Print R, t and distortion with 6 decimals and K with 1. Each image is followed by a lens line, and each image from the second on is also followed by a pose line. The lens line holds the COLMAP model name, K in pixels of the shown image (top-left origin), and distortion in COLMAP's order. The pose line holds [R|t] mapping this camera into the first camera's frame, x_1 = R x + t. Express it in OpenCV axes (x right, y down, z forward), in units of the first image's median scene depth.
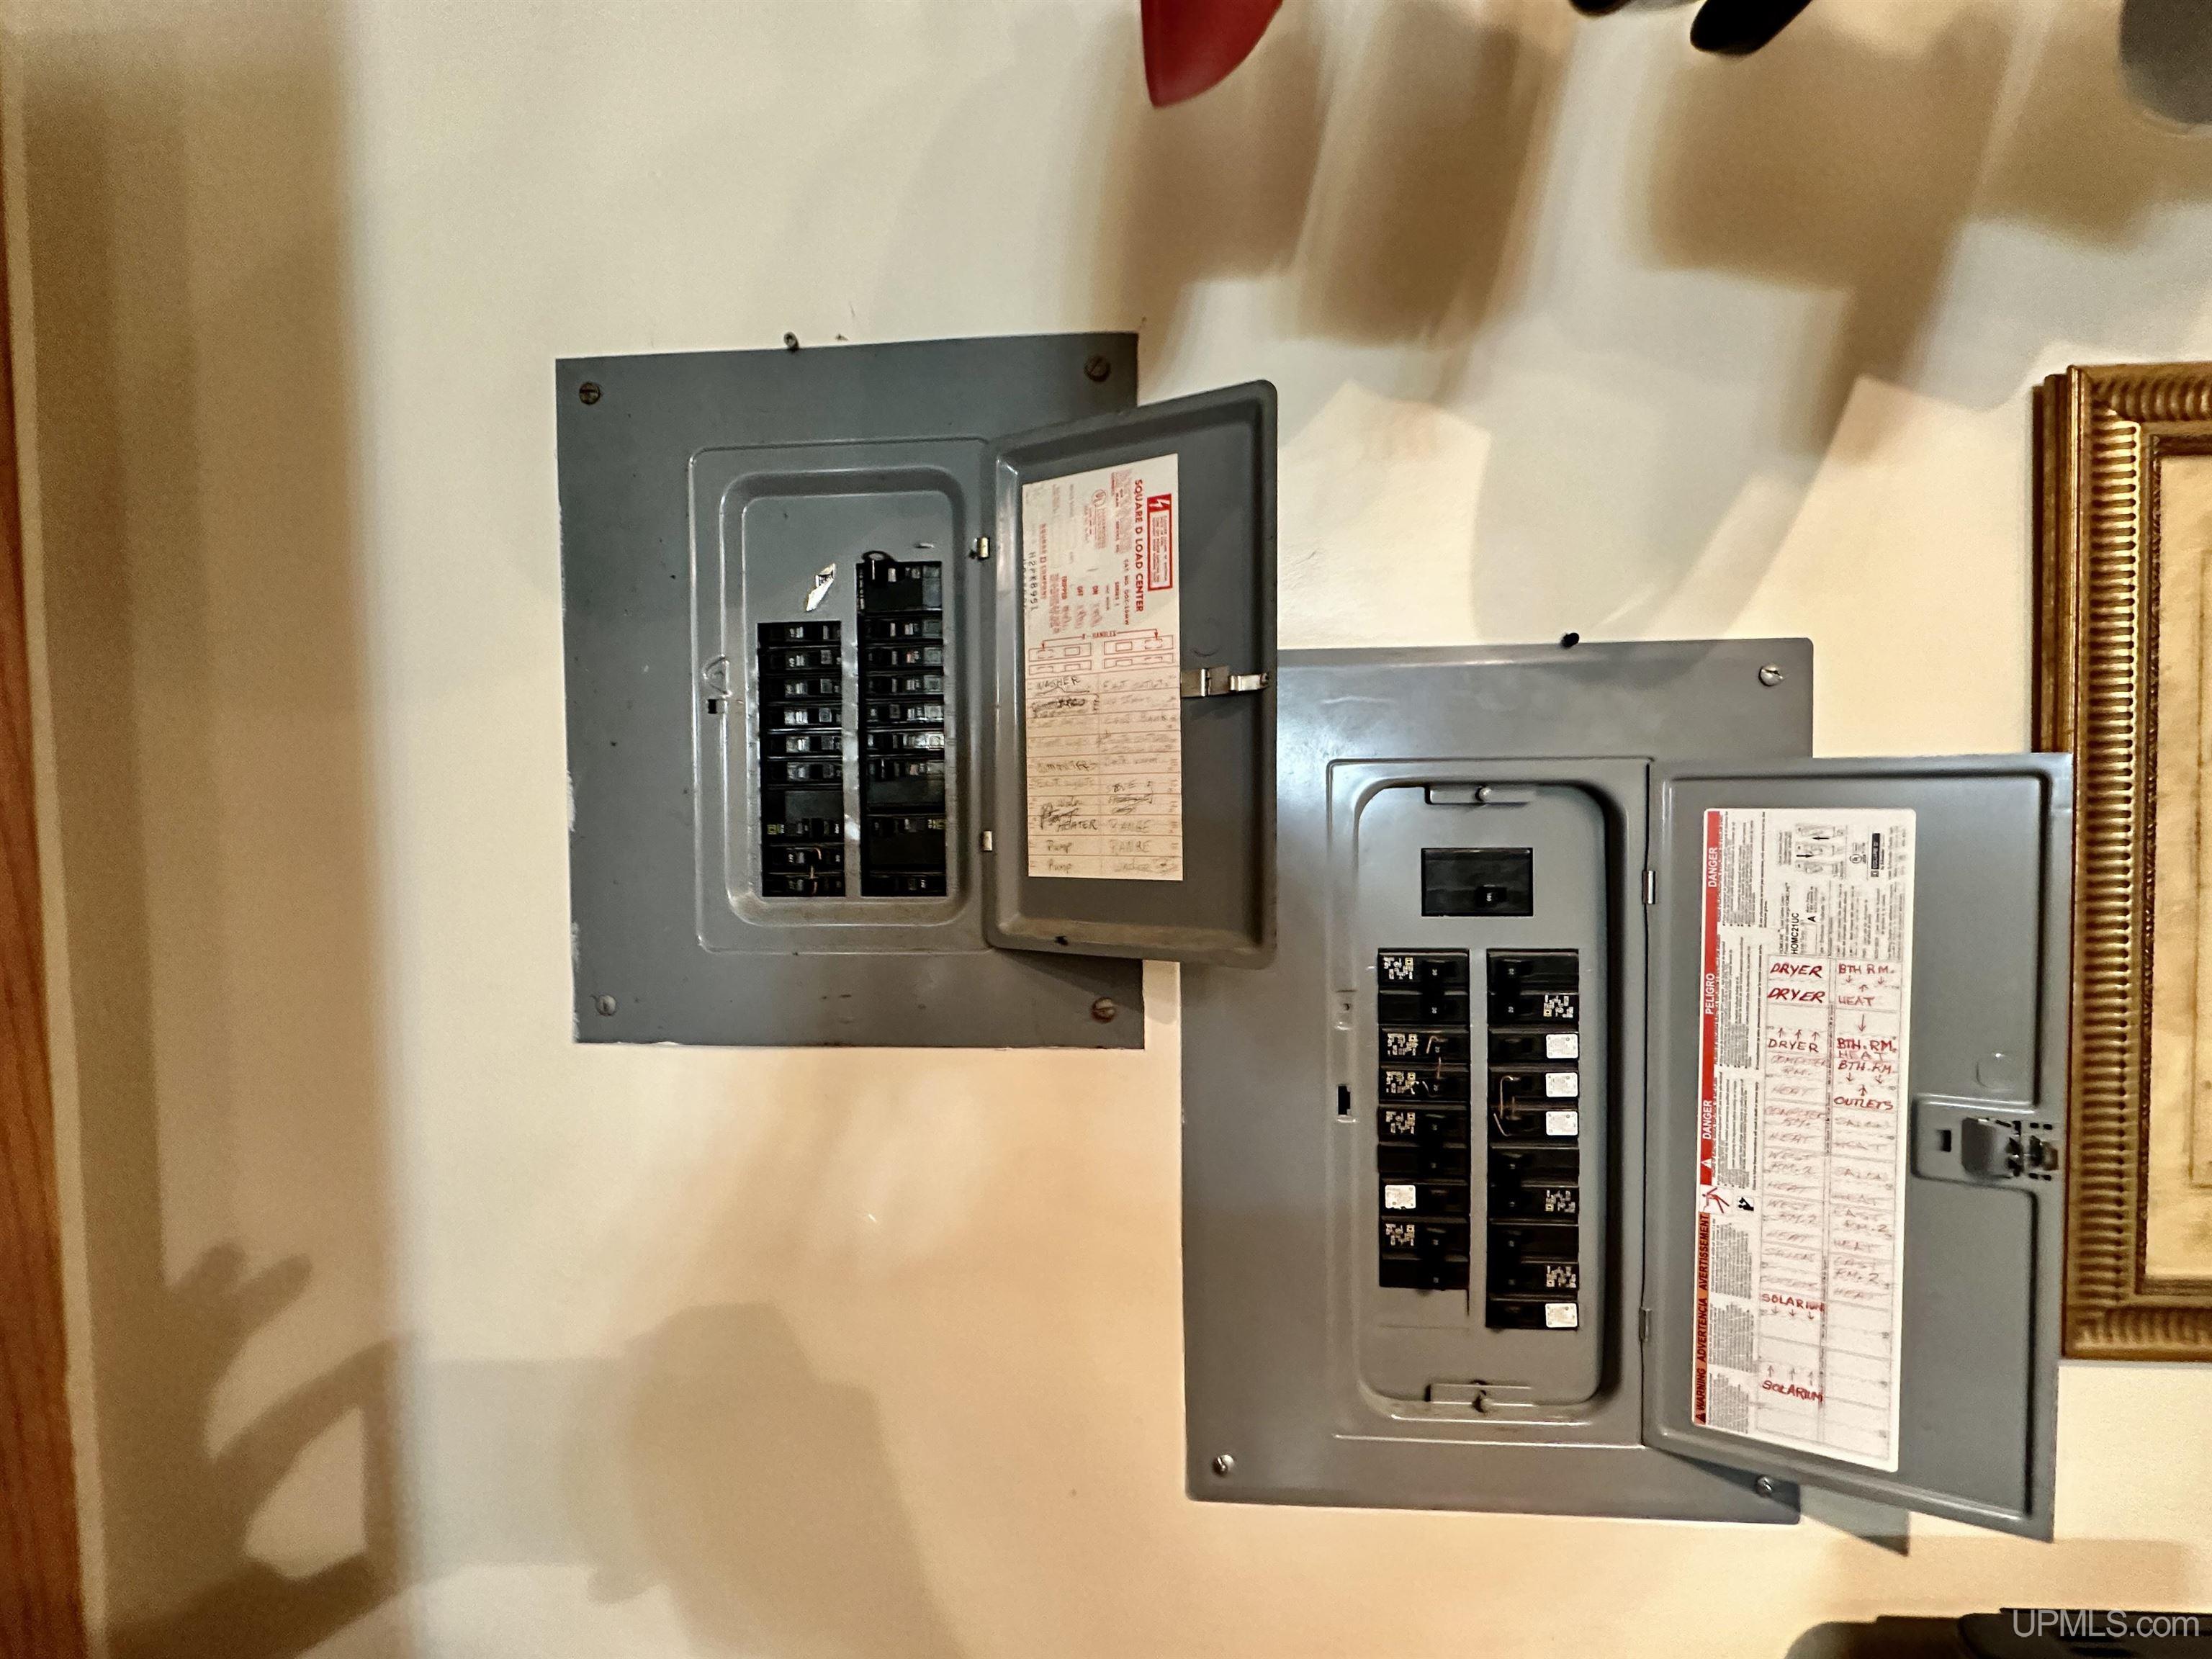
lens RADIAL K [[877.9, 0, 1106.5], [0, 877.9, 834.5], [0, 0, 1]] dist [-0.001573, 0.000096]
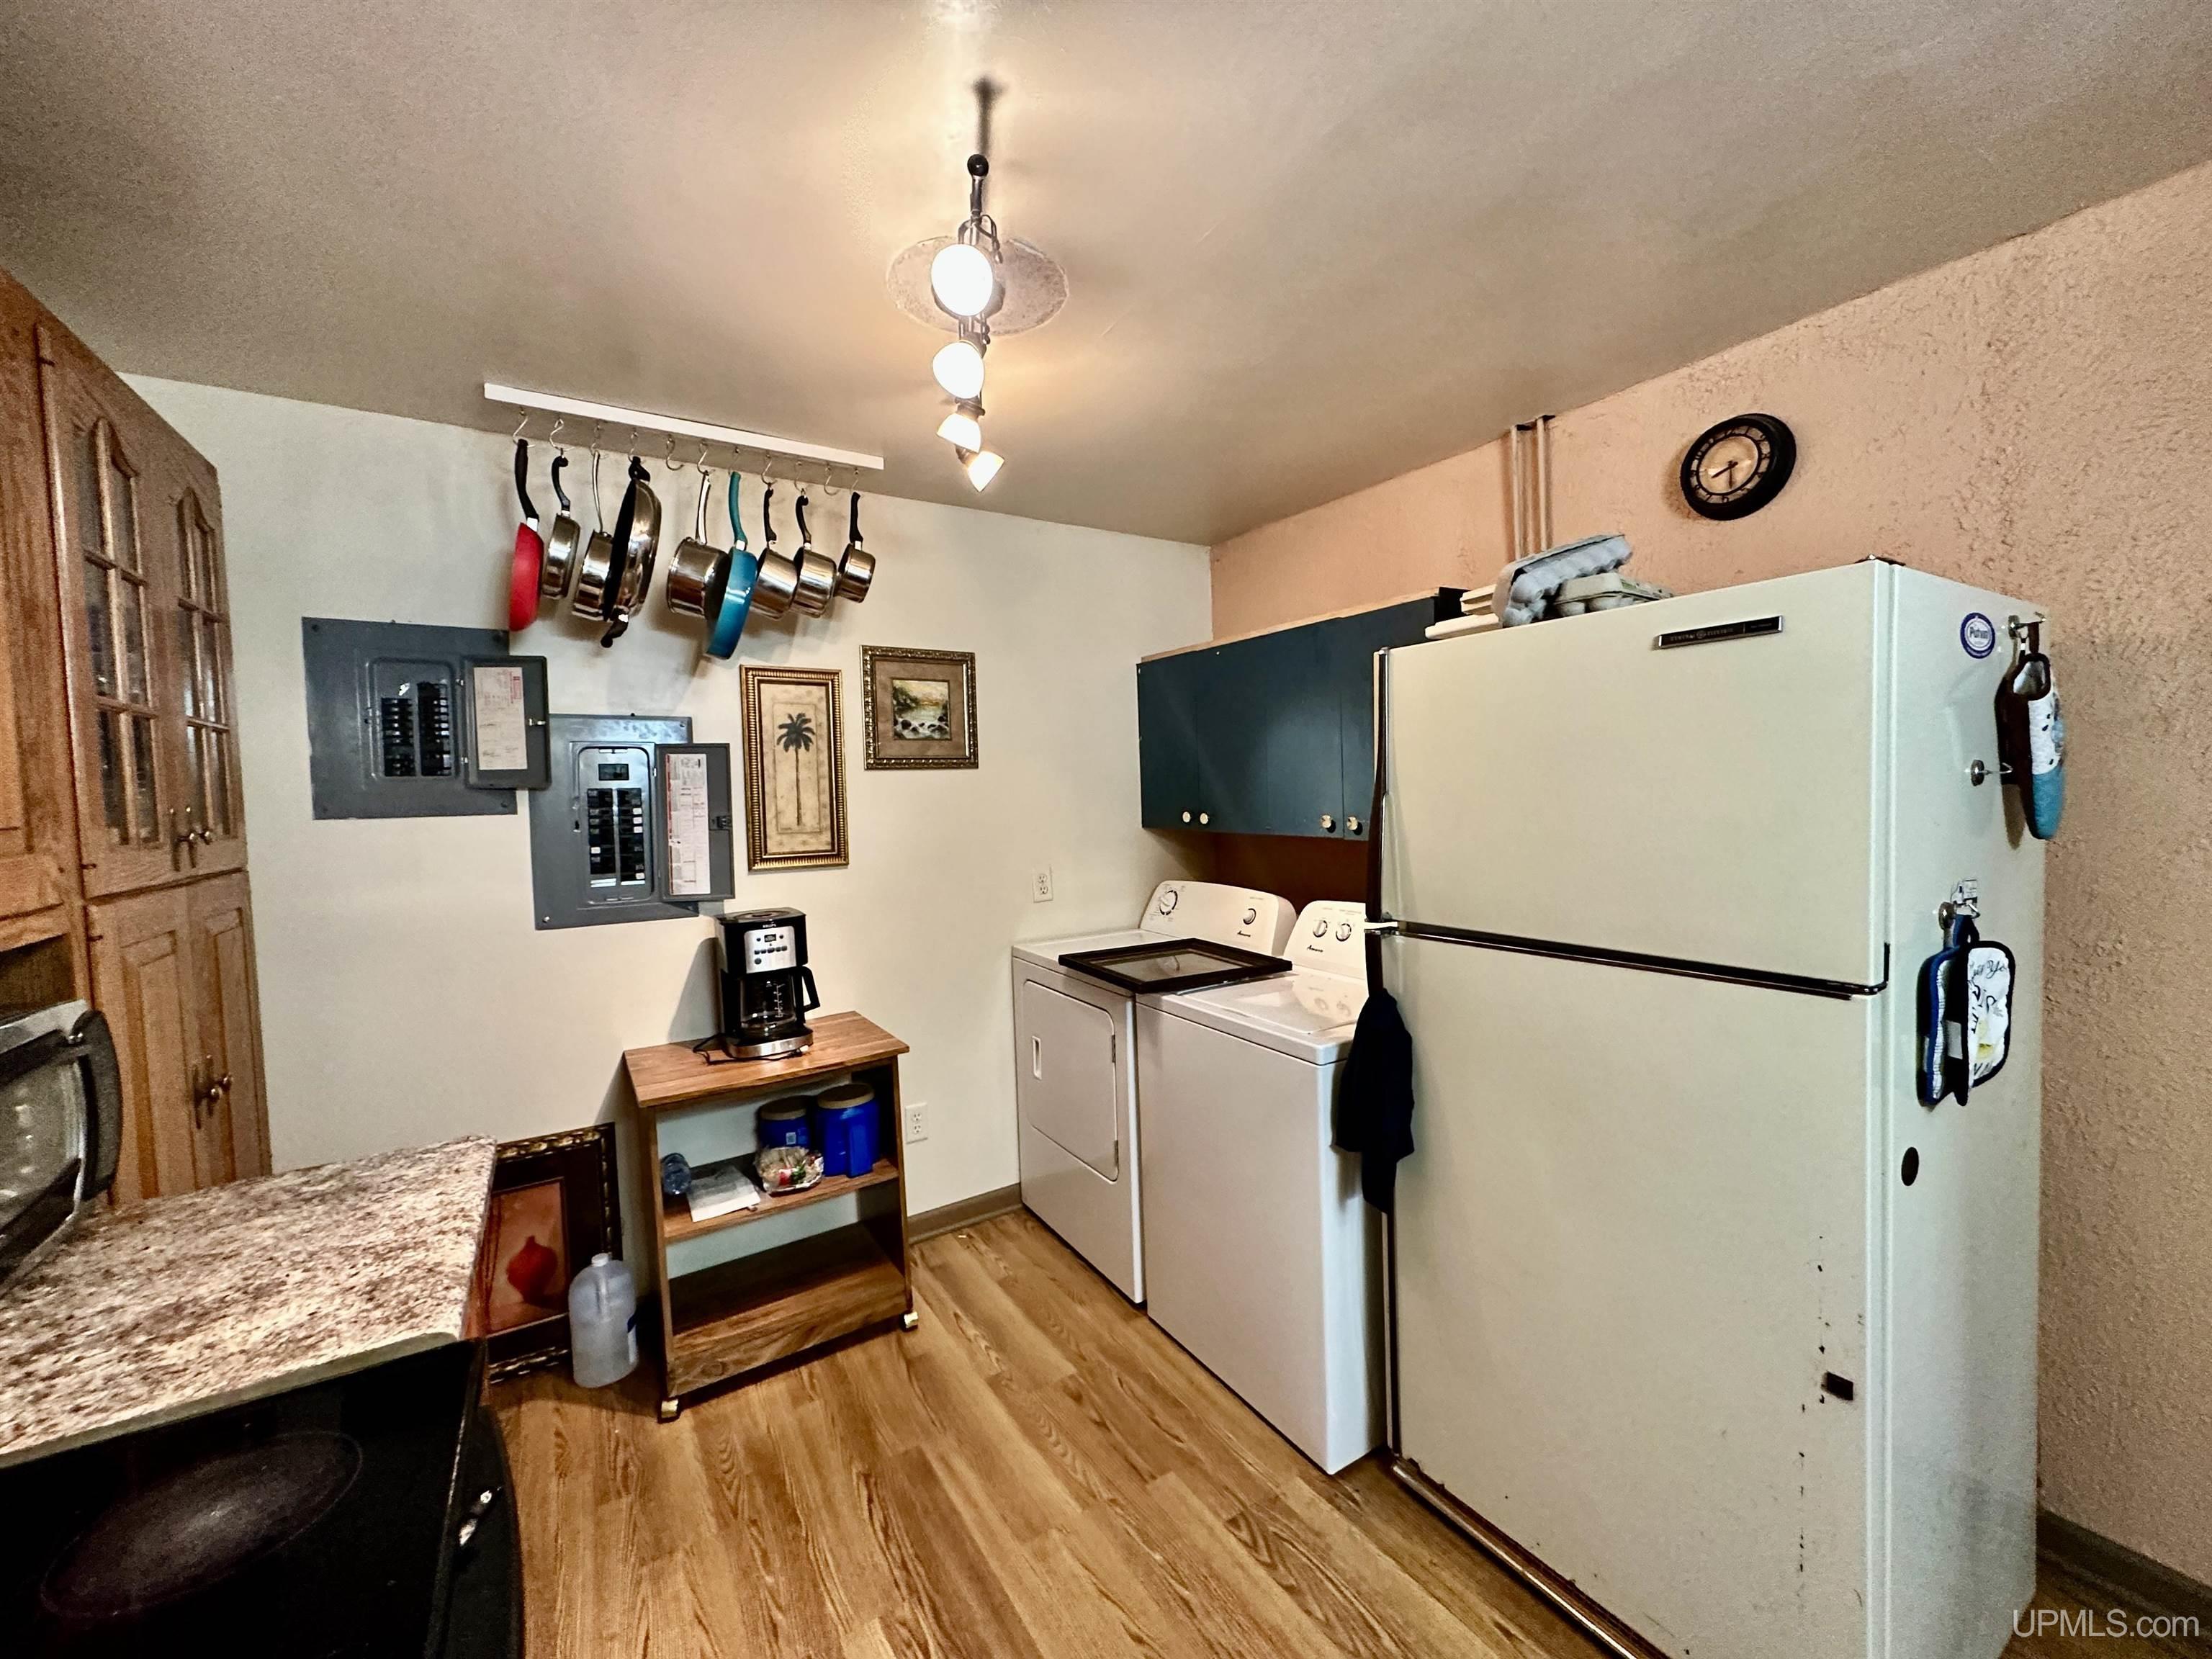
lens RADIAL K [[877.9, 0, 1104.0], [0, 877.9, 825.8], [0, 0, 1]] dist [-0.001573, 0.000096]
pose [[0.810733, -0.031614, 0.584562, -0.126451], [0.028879, 0.999485, 0.014003, 0.319518], [-0.584703, 0.005529, 0.811229, -3.719409]]
